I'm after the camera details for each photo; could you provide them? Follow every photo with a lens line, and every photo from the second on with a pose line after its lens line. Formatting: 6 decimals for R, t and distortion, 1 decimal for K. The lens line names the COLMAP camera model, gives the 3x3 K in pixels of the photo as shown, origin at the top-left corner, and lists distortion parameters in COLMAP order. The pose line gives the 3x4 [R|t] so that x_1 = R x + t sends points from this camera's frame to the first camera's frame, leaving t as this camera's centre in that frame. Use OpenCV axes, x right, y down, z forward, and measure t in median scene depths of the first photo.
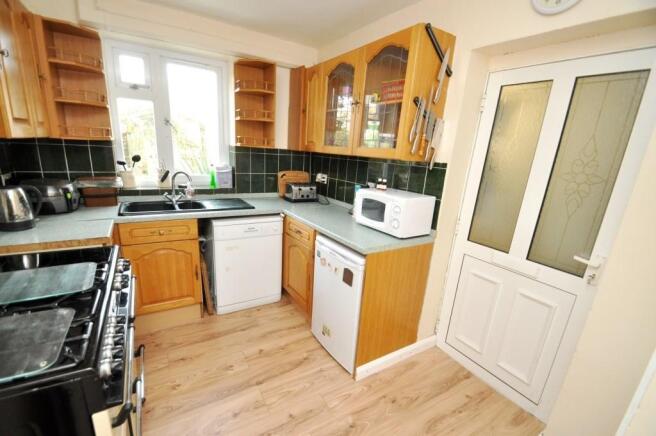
lens RADIAL K [[286.6, 0, 324.3], [0, 286.6, 232.4], [0, 0, 1]] dist [0.001199, -0.010791]
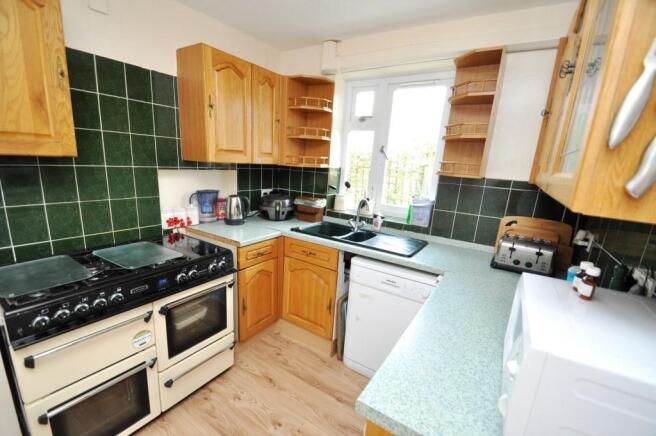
lens RADIAL K [[286.6, 0, 324.3], [0, 286.6, 232.4], [0, 0, 1]] dist [0.001199, -0.010791]
pose [[0.421543, 0.181172, -0.888526, 0.298824], [-0.285934, 0.956409, 0.059358, -0.126728], [0.860548, 0.229038, 0.454971, 0.480893]]
